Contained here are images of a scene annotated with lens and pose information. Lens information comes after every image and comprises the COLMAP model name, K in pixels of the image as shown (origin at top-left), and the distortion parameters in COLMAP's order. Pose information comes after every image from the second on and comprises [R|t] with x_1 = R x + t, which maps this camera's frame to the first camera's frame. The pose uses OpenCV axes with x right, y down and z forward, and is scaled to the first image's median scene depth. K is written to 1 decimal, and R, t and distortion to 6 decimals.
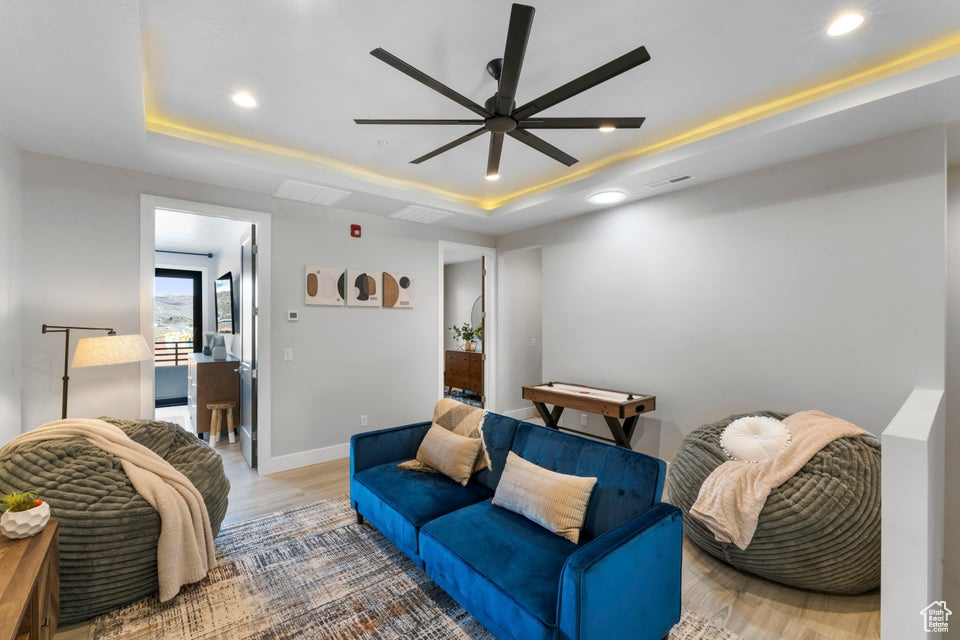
lens RADIAL K [[396.8, 0, 480.0], [0, 396.8, 320.0], [0, 0, 1]] dist [0.000127, 0.000019]
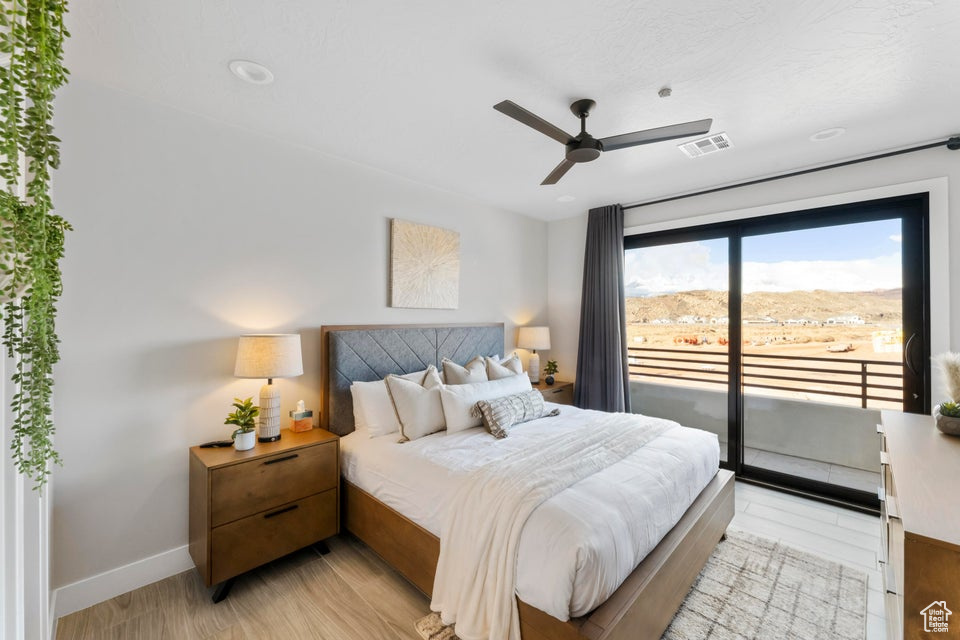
lens RADIAL K [[387.8, 0, 480.0], [0, 387.8, 320.0], [0, 0, 1]] dist [-0.000492, -0.000044]
pose [[0.113021, 0.000753, -0.993592, -0.328332], [0.004816, 0.999988, 0.001305, -0.000254], [0.993581, -0.004932, 0.113016, 0.457204]]
